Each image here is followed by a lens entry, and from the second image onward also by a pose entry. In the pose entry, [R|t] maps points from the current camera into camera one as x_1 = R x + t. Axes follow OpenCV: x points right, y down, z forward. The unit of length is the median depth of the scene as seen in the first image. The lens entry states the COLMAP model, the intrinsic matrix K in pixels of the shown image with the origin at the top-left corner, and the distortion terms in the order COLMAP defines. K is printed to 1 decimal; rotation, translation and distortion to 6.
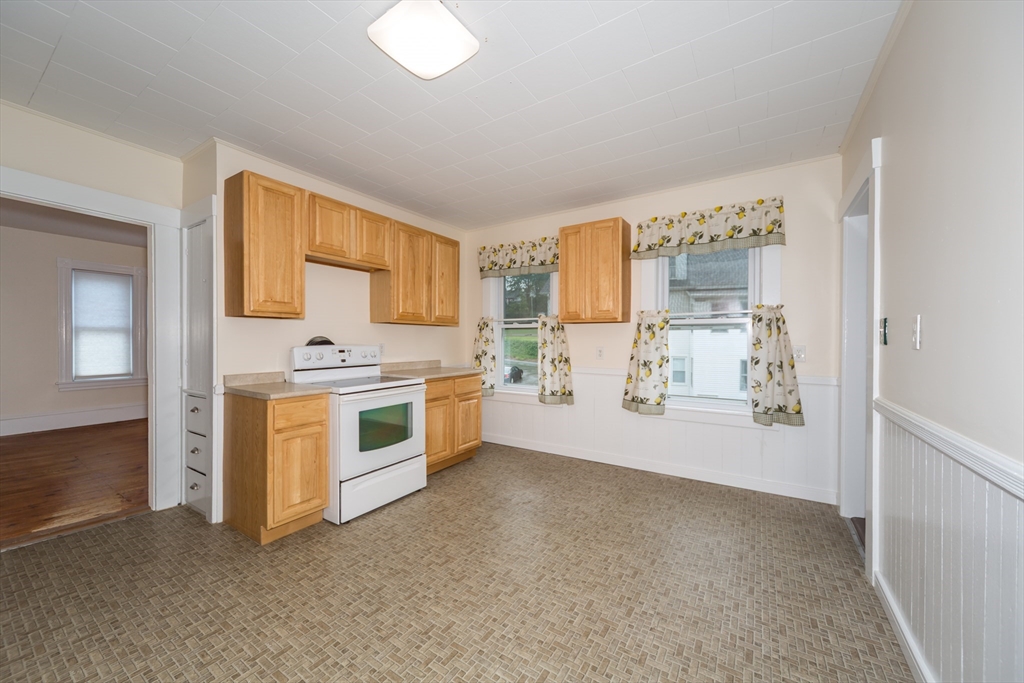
lens RADIAL K [[382.7, 0, 513.9], [0, 382.7, 342.1], [0, 0, 1]] dist [0.001879, 0.000203]
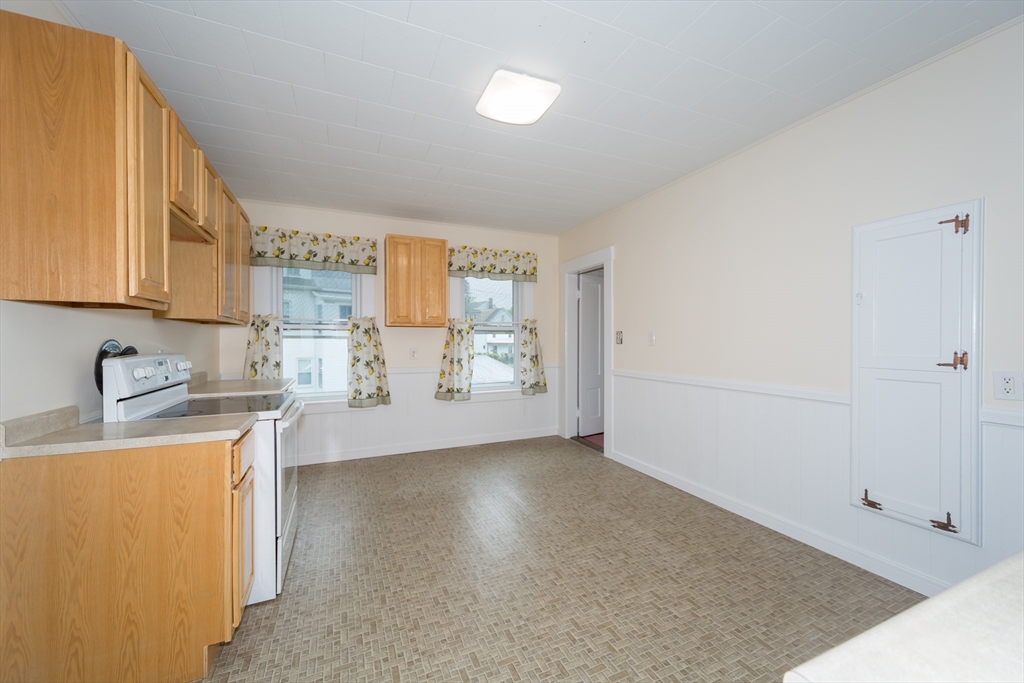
lens RADIAL K [[382.7, 0, 513.9], [0, 382.7, 342.1], [0, 0, 1]] dist [0.001879, 0.000203]
pose [[0.550703, -0.007423, 0.834668, -0.614081], [0.008506, 0.999958, 0.003280, -0.007625], [-0.834658, 0.005294, 0.550743, 0.162534]]
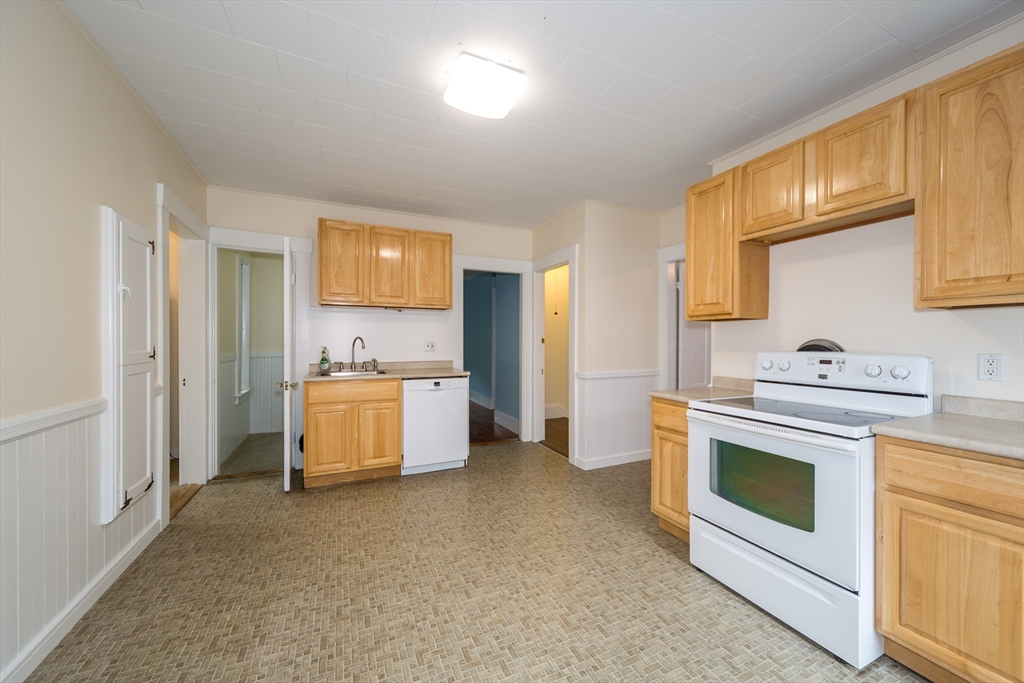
lens RADIAL K [[382.7, 0, 513.9], [0, 382.7, 342.1], [0, 0, 1]] dist [0.001879, 0.000203]
pose [[-0.544390, 0.001033, -0.838832, 0.347970], [-0.006701, 0.999962, 0.005580, -0.008601], [0.838806, 0.008659, -0.544362, 0.844311]]
